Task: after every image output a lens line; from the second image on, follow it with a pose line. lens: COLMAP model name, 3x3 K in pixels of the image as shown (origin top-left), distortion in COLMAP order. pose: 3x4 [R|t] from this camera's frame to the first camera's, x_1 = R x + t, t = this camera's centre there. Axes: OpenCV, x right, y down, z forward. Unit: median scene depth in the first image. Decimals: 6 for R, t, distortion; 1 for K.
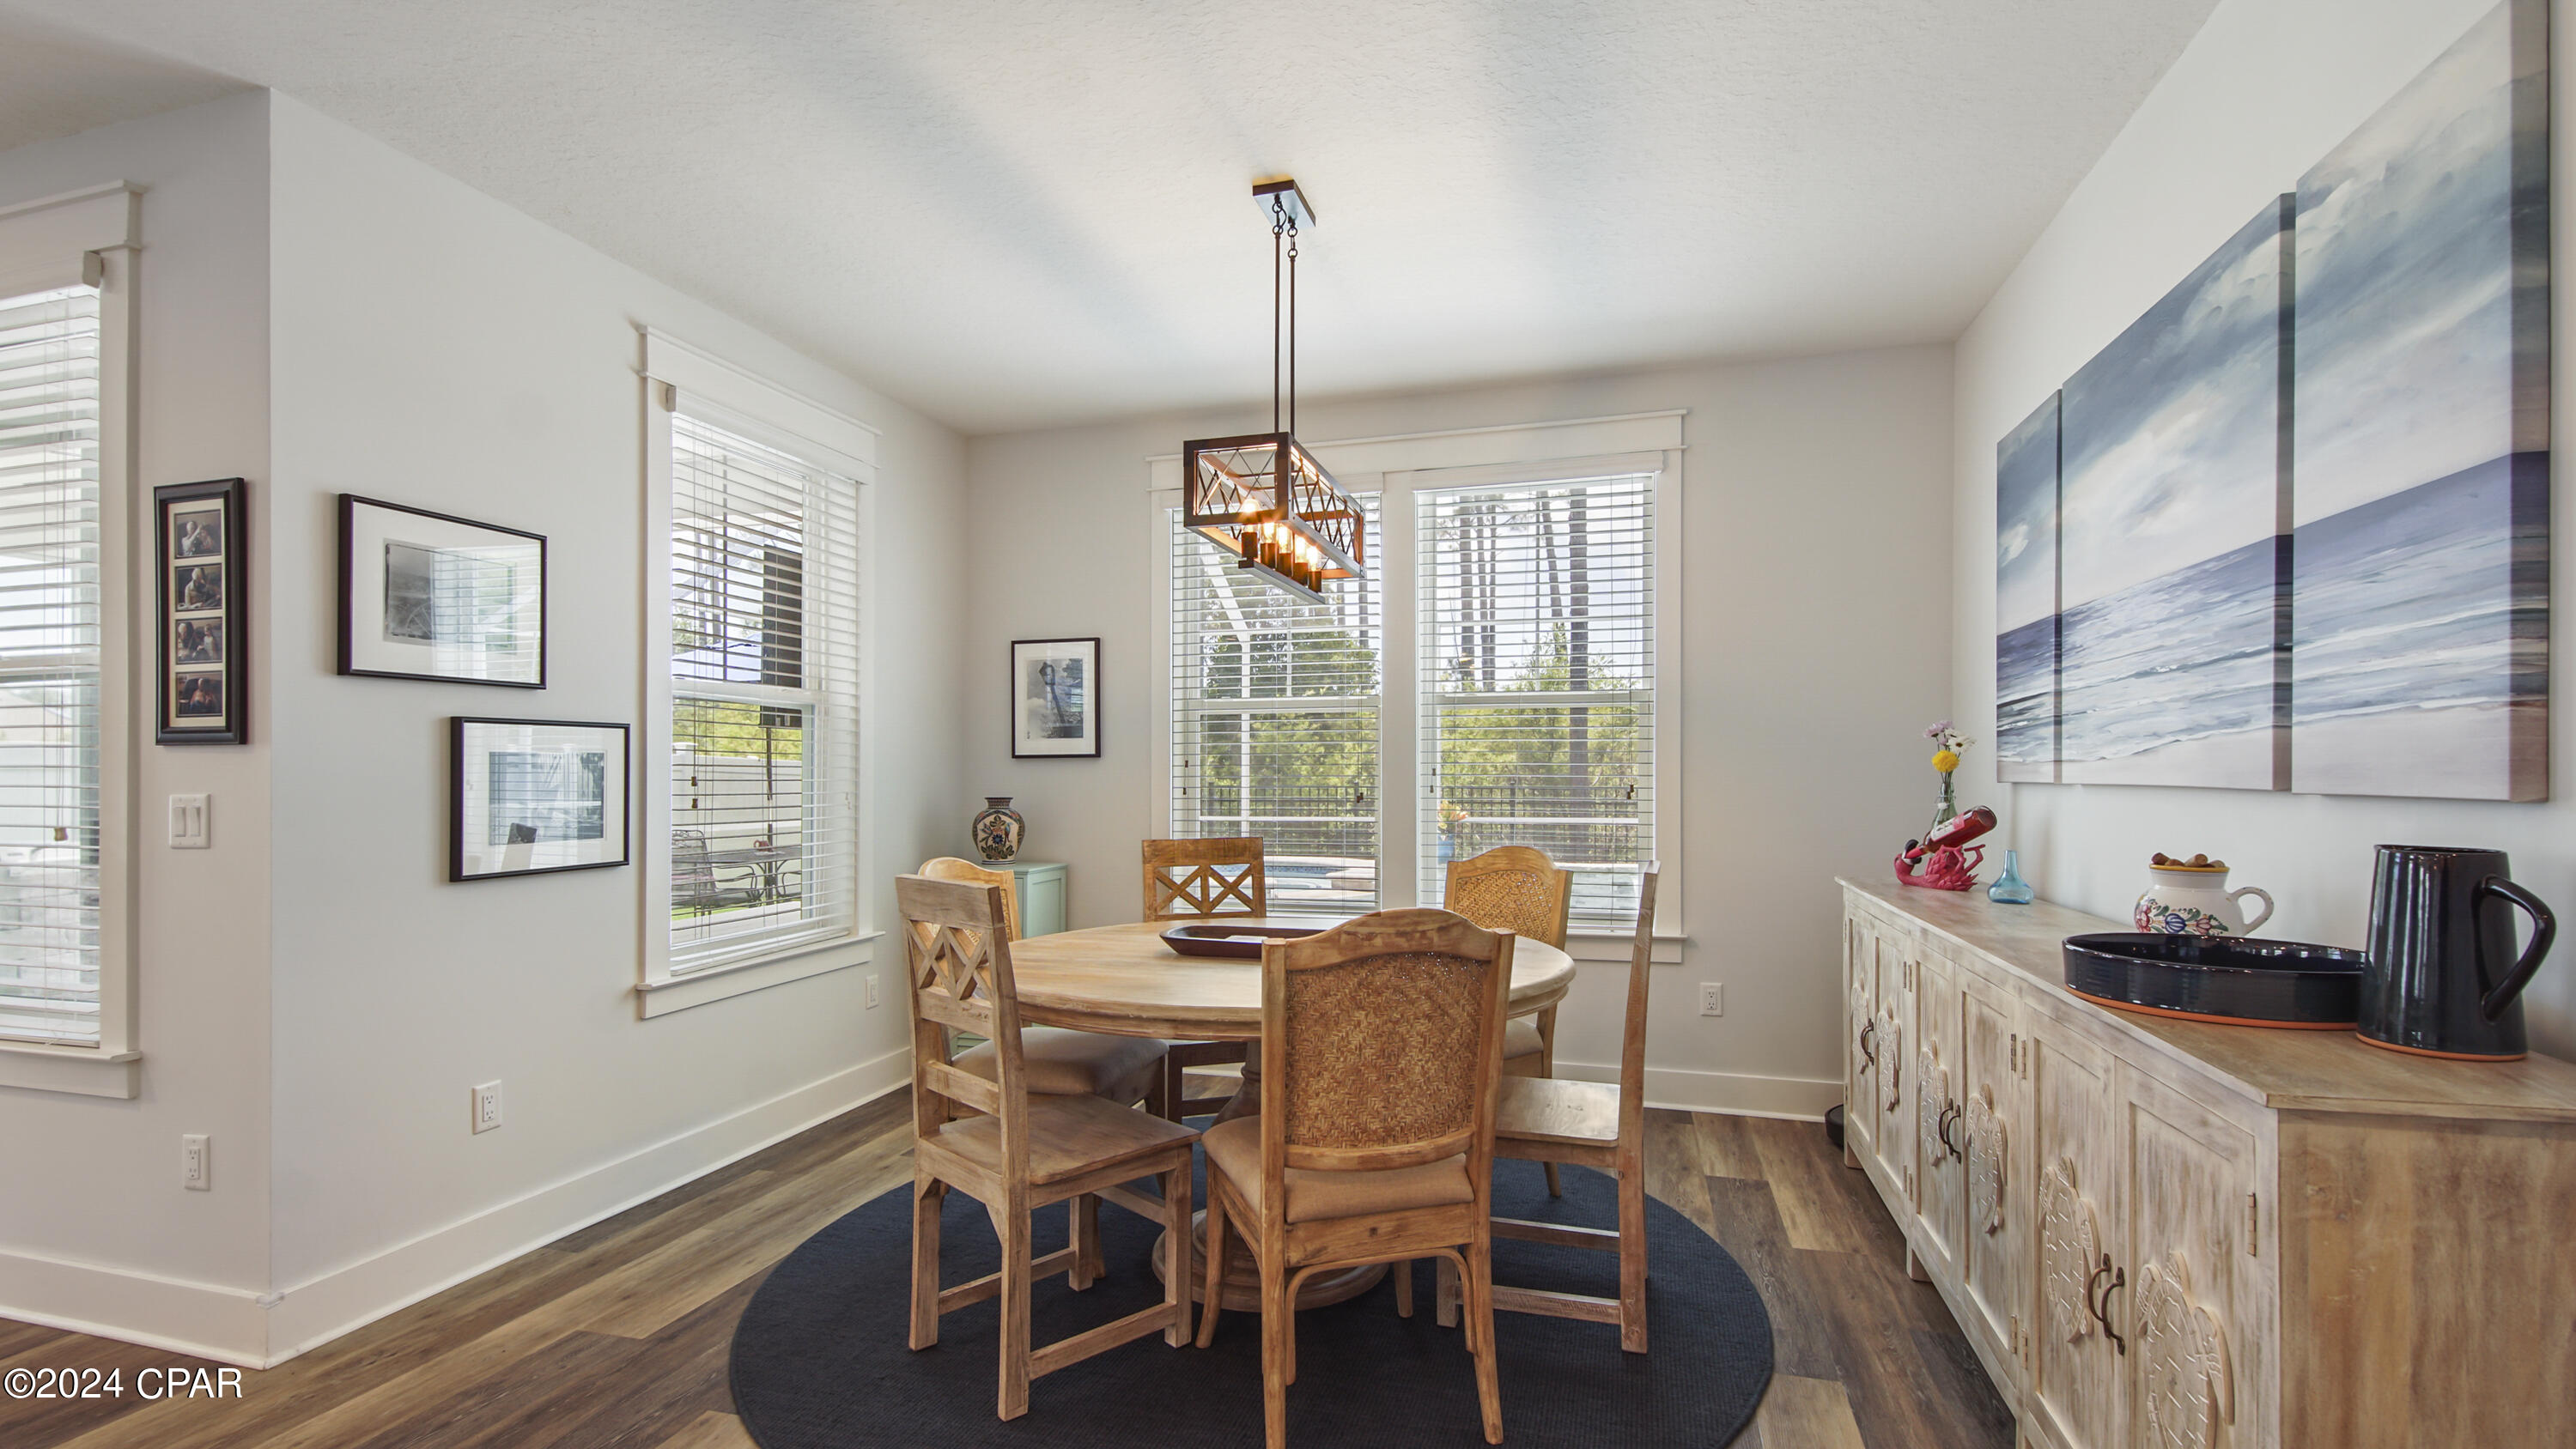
lens RADIAL K [[1162.0, 0, 1303.2], [0, 1162.0, 738.4], [0, 0, 1]] dist [0.043485, -0.021908]
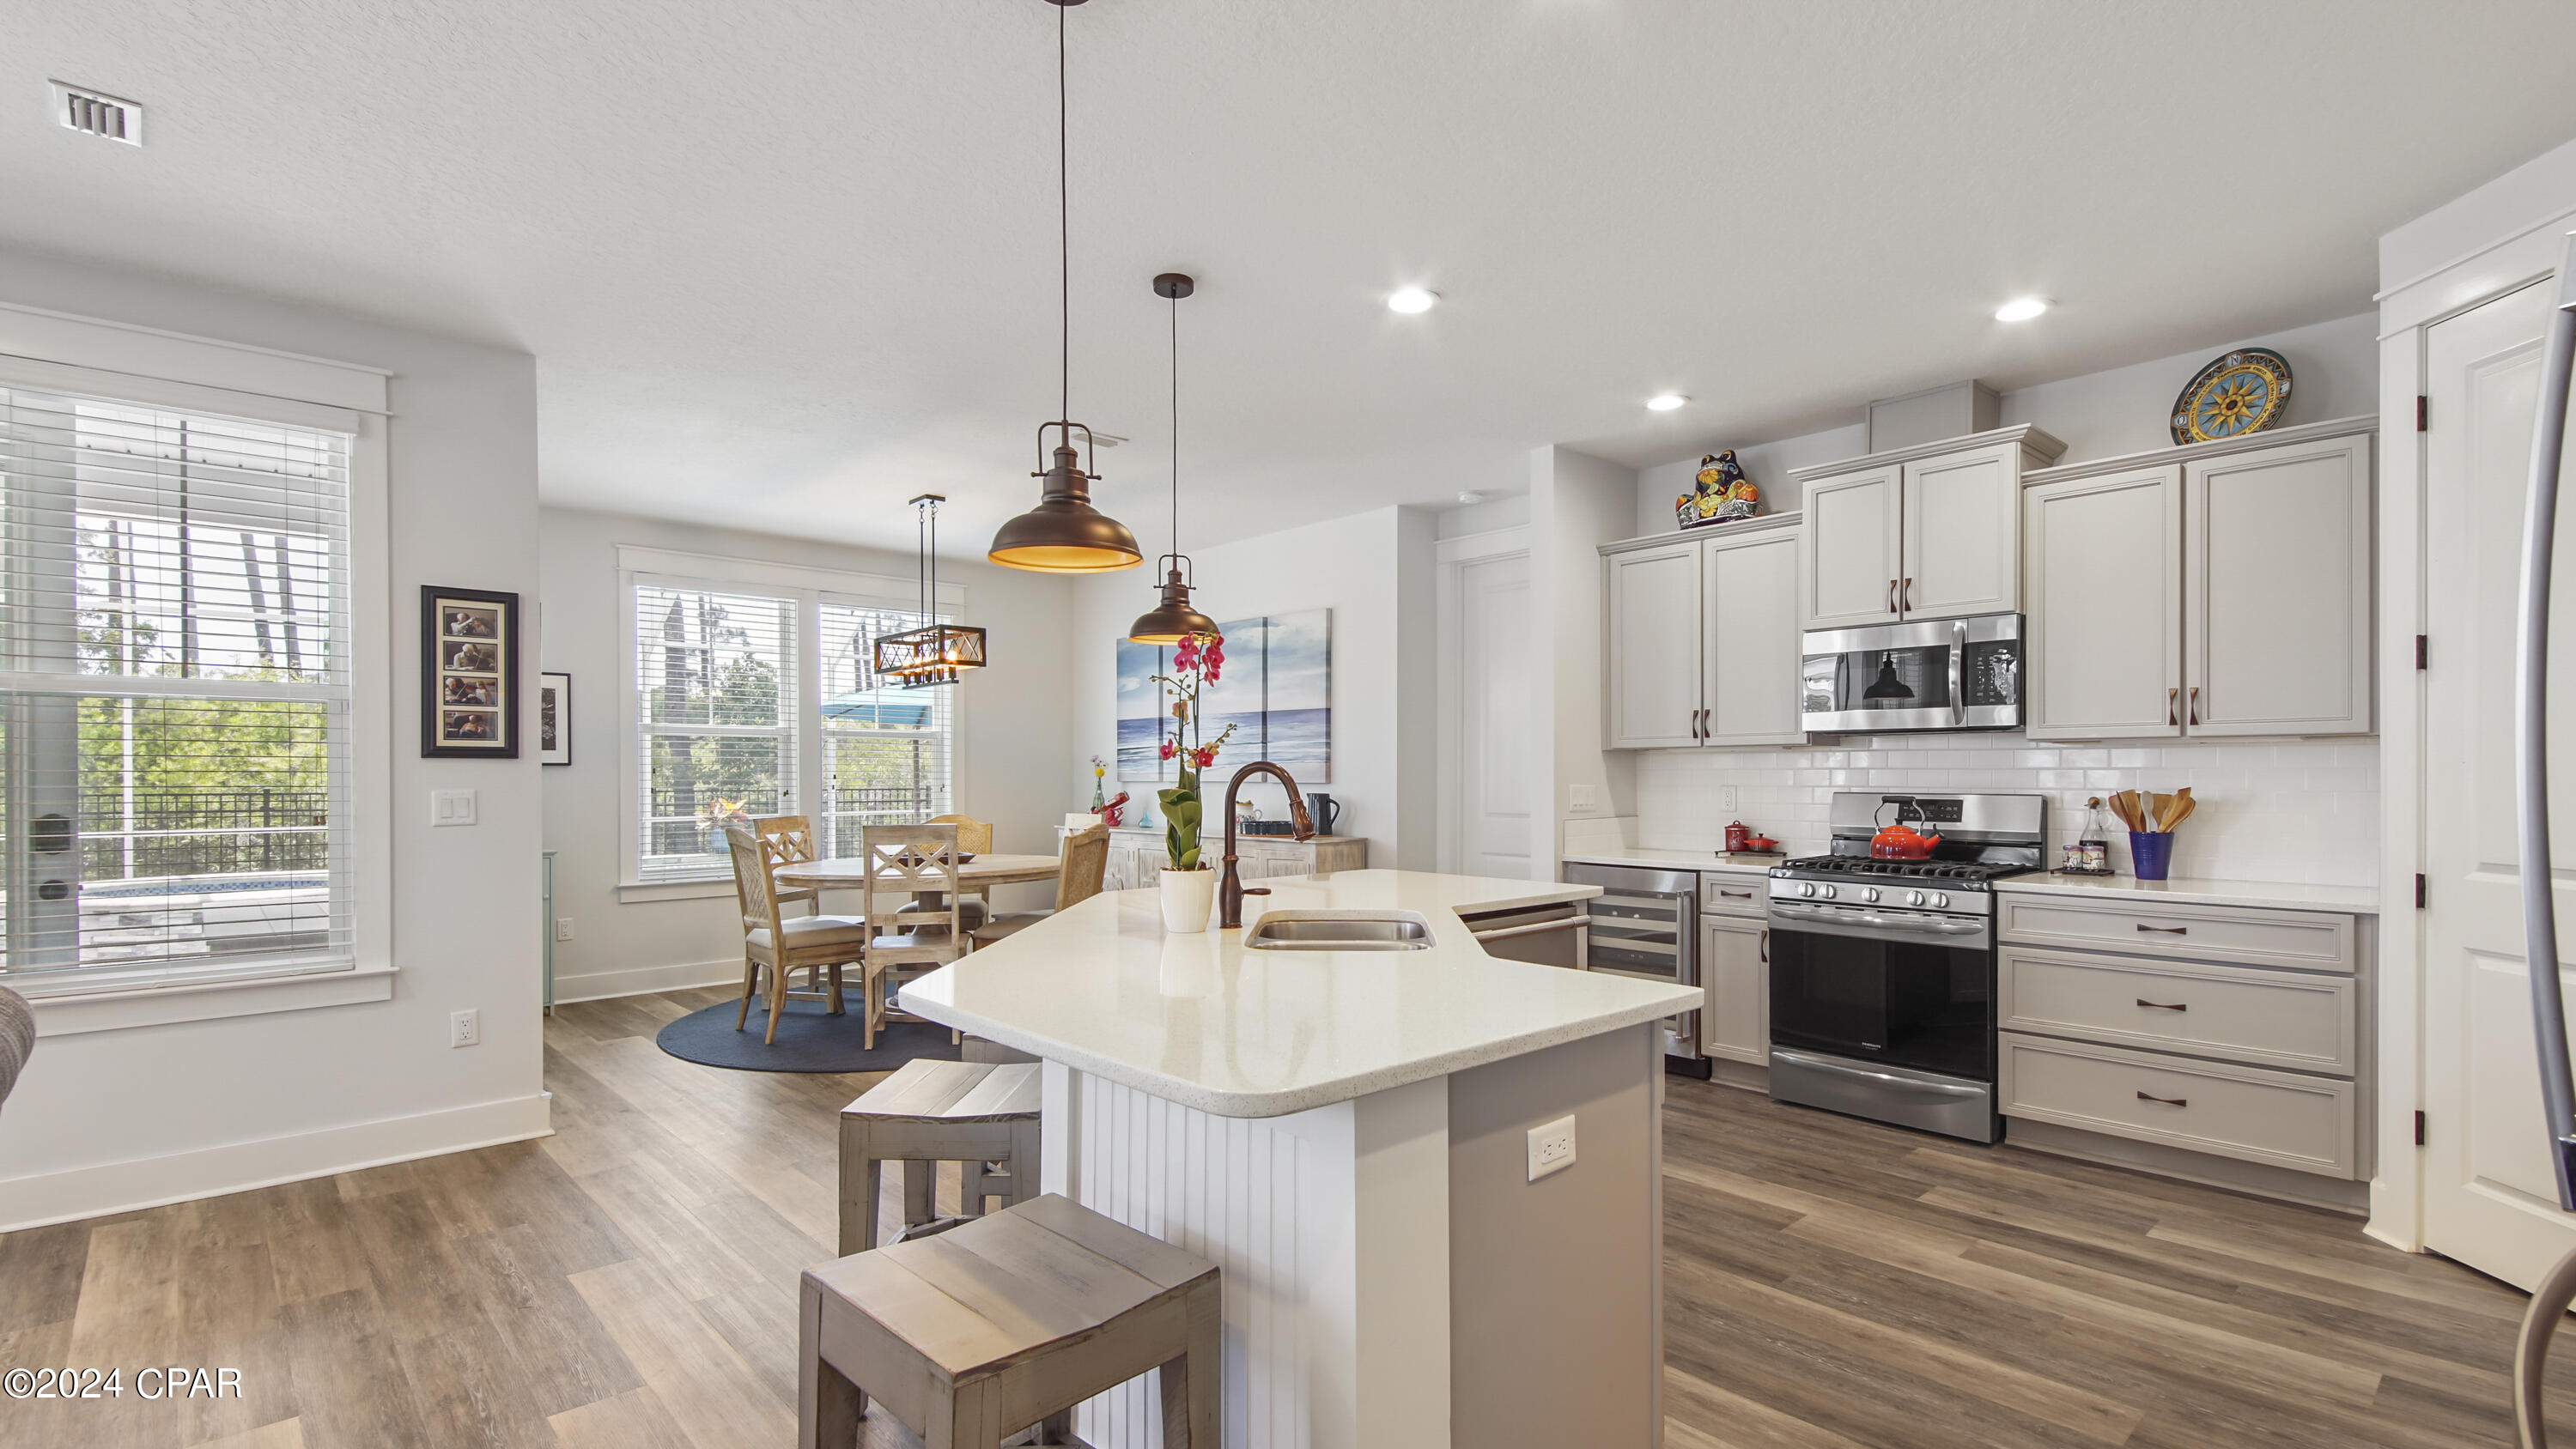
lens RADIAL K [[1162.0, 0, 1303.2], [0, 1162.0, 738.4], [0, 0, 1]] dist [0.043485, -0.021908]
pose [[0.512148, 0.029755, 0.858382, -1.687283], [-0.023273, 0.999514, -0.020762, -0.013803], [-0.858582, -0.009344, 0.512591, -0.725912]]
